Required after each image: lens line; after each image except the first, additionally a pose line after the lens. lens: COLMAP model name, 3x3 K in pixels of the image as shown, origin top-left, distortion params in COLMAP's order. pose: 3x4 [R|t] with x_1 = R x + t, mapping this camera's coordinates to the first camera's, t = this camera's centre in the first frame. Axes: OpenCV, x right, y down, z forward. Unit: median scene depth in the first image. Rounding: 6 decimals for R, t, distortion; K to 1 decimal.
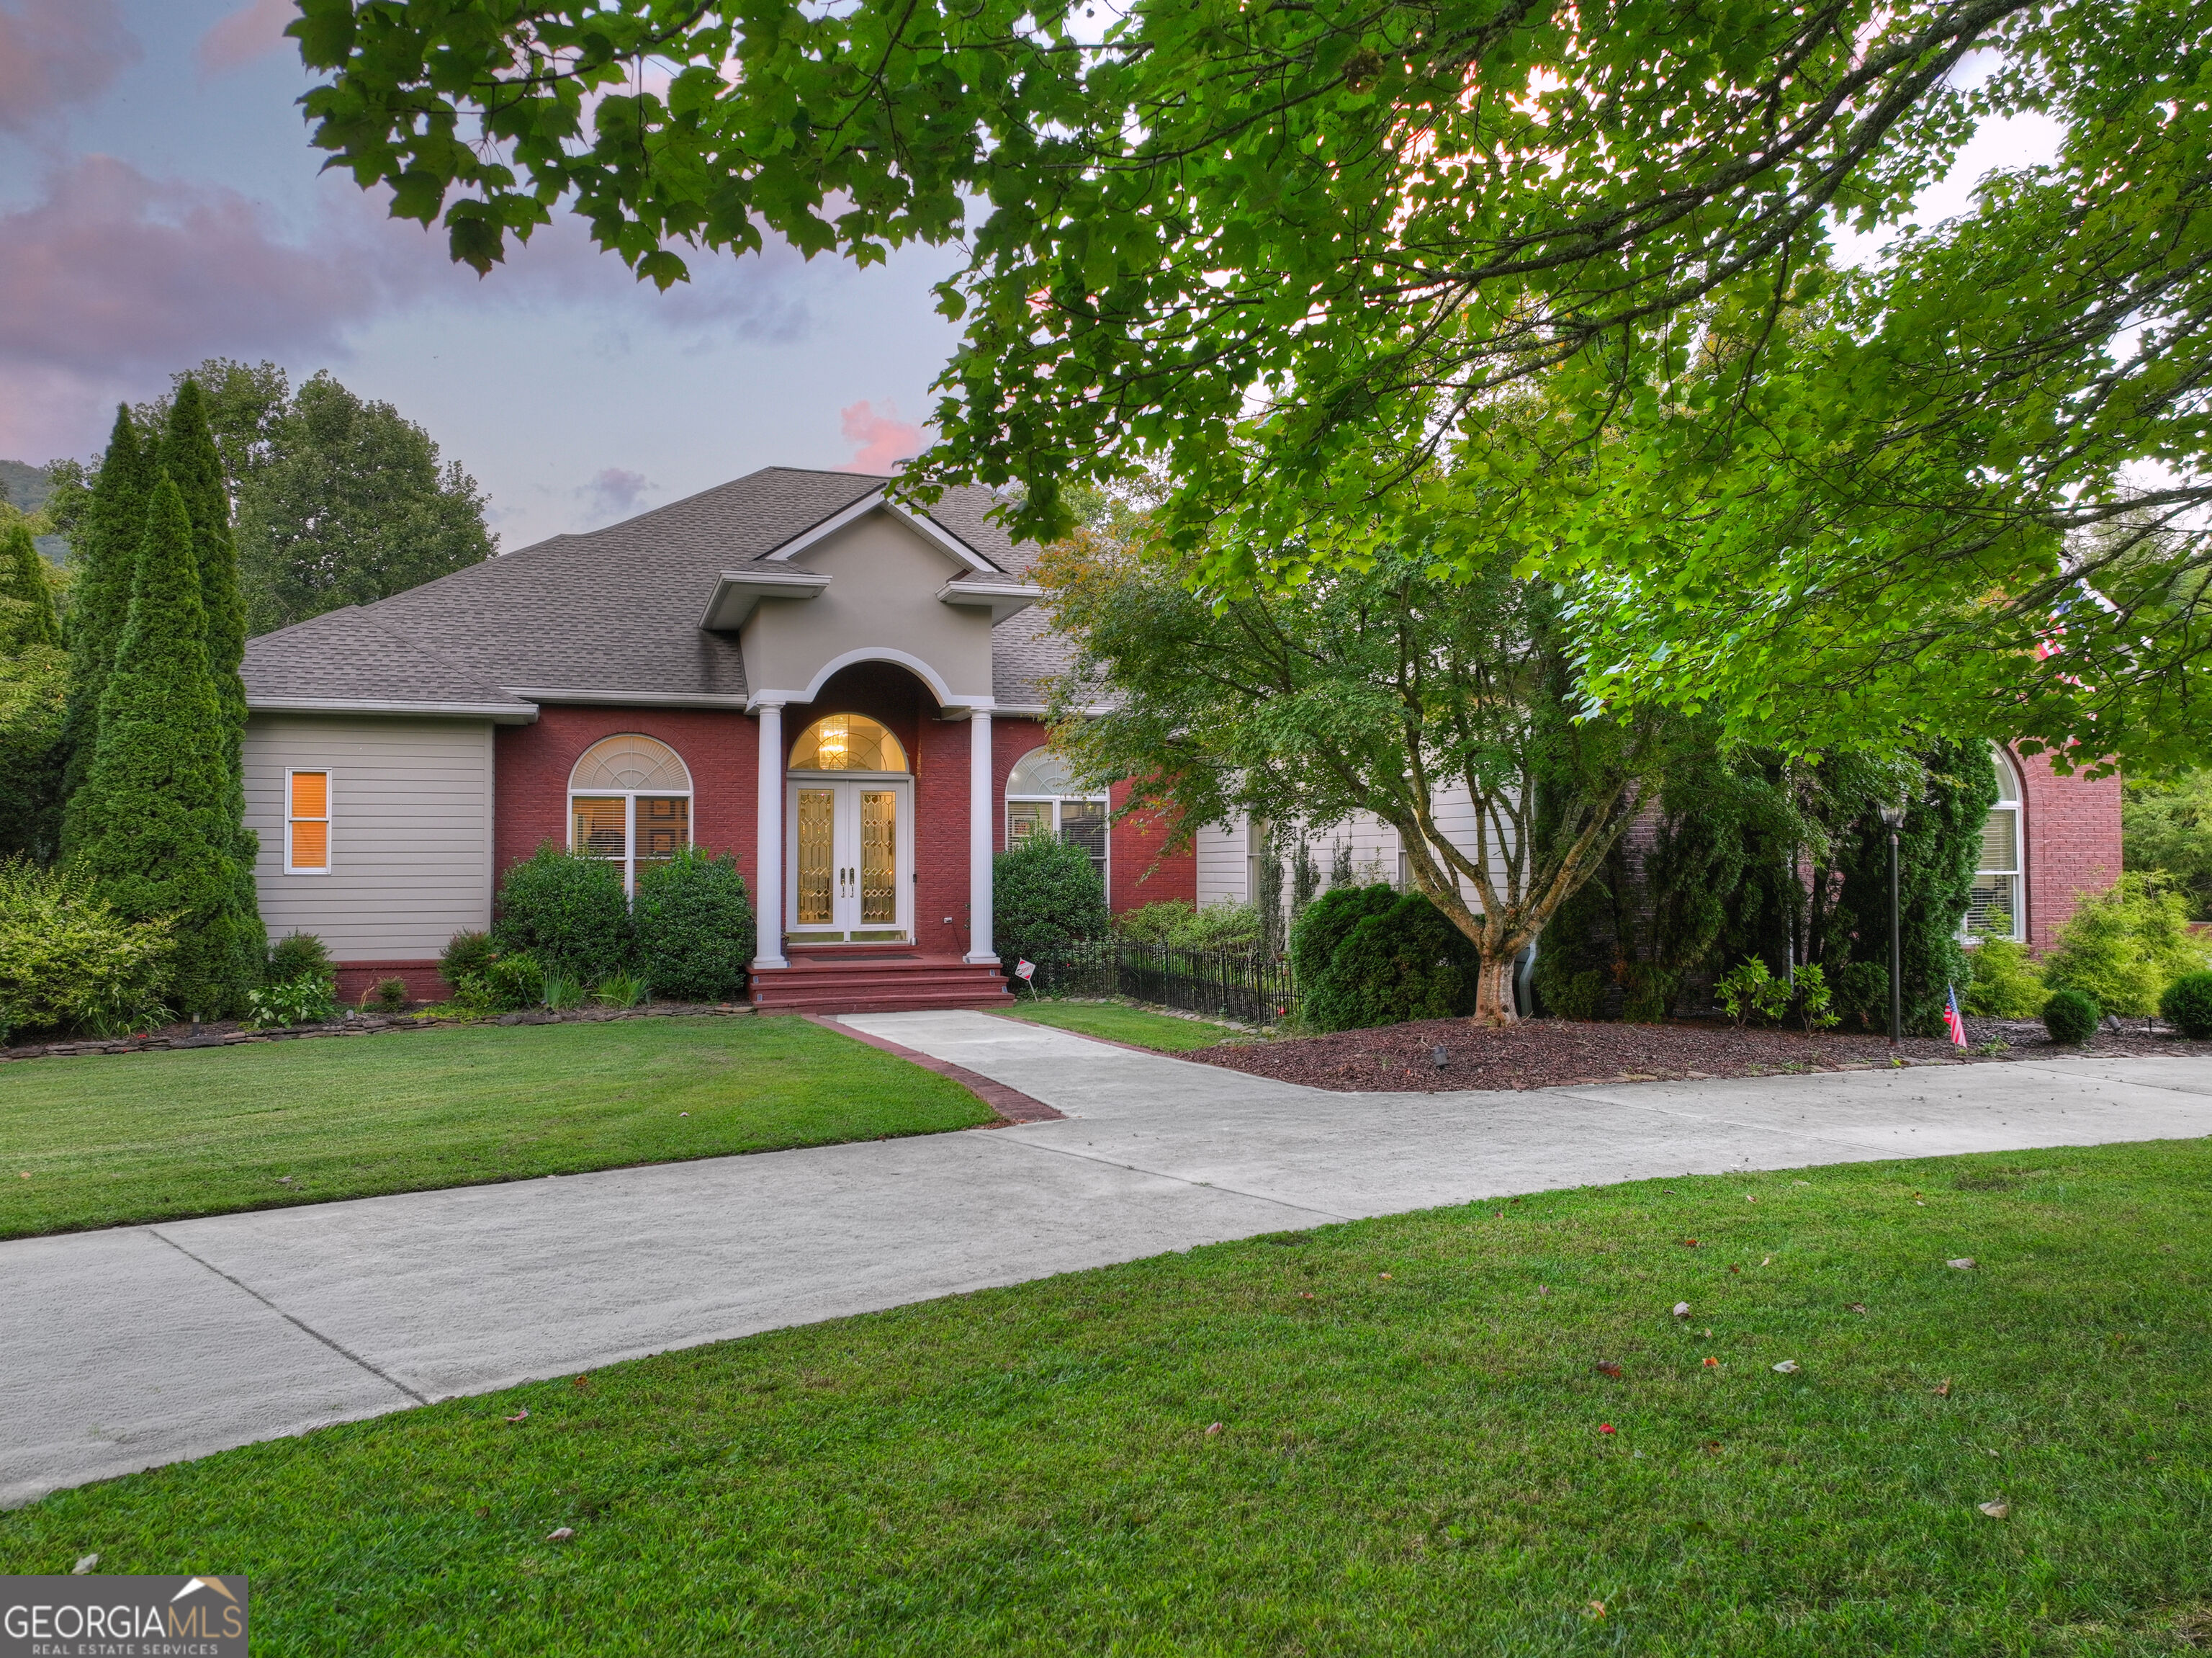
lens RADIAL K [[1569.7, 0, 1116.8], [0, 1569.7, 830.1], [0, 0, 1]] dist [0.006904, -0.002452]
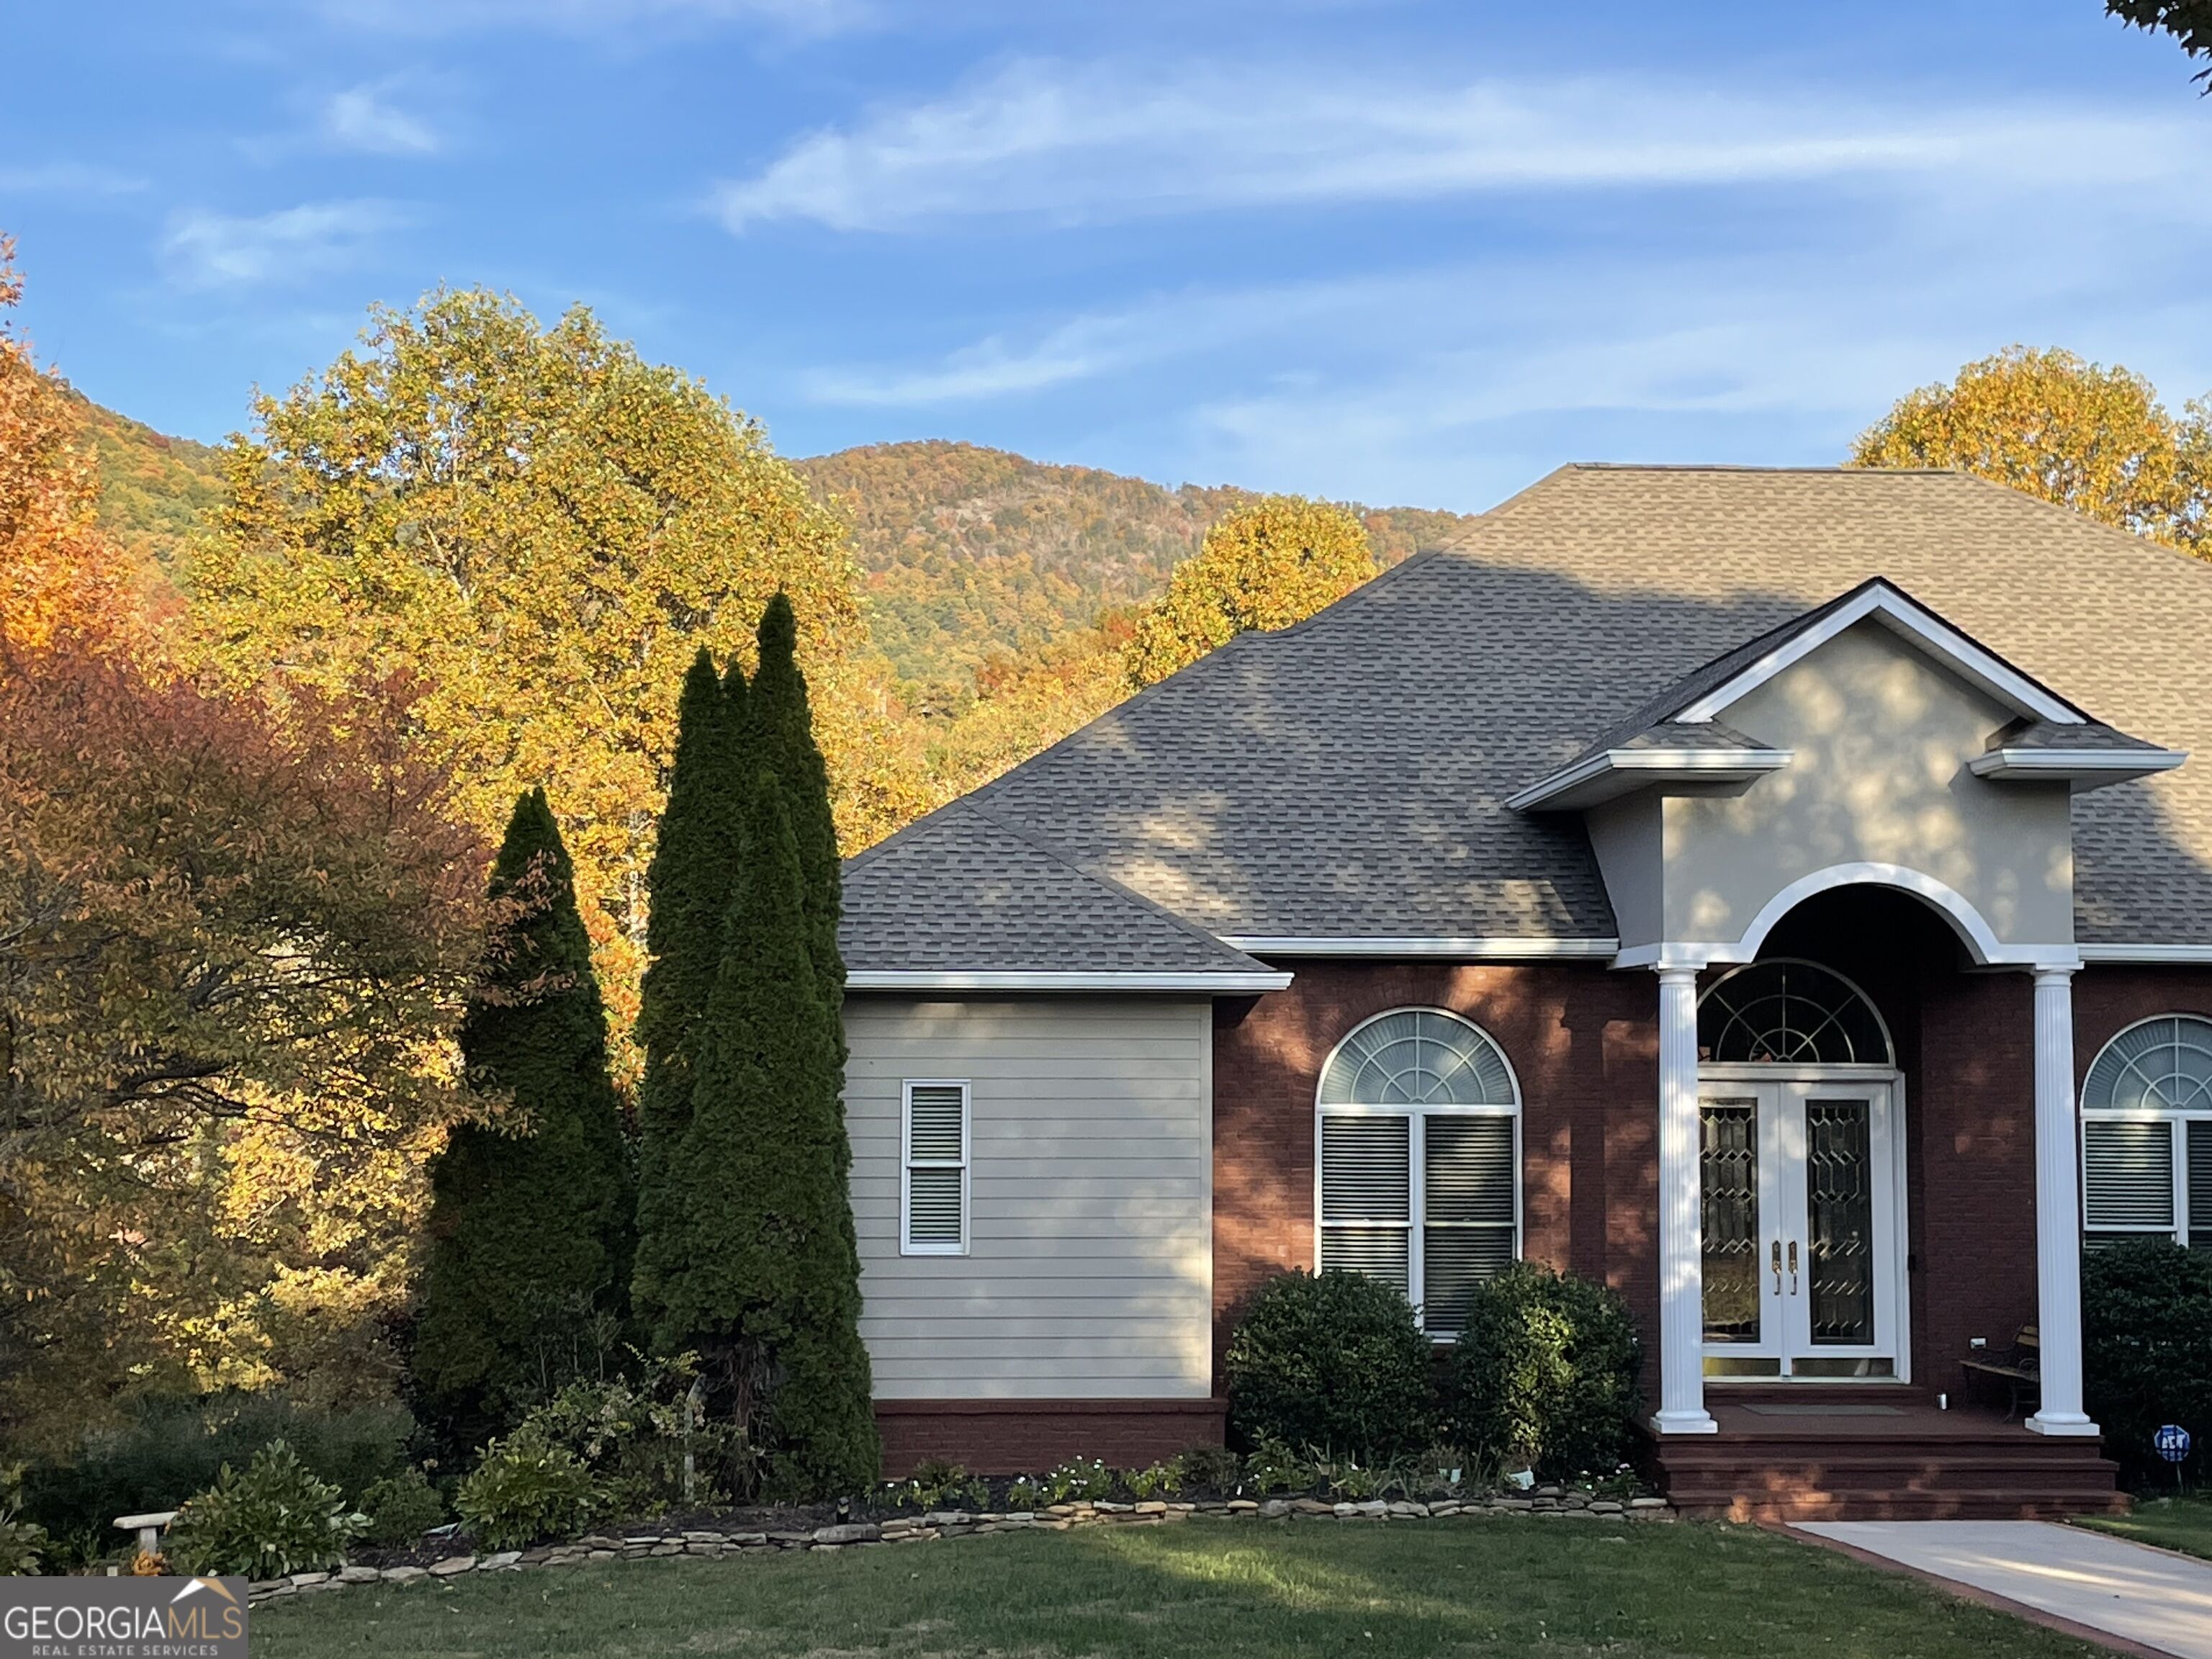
lens RADIAL K [[3736.0, 0, 1106.0], [0, 3736.0, 829.5], [0, 0, 1]] dist [0.152949, 0.090851]
pose [[0.966724, -0.013437, -0.255468, -0.074149], [0.001197, 0.998846, -0.048010, -0.067227], [0.255819, 0.046107, 0.965625, -0.402021]]
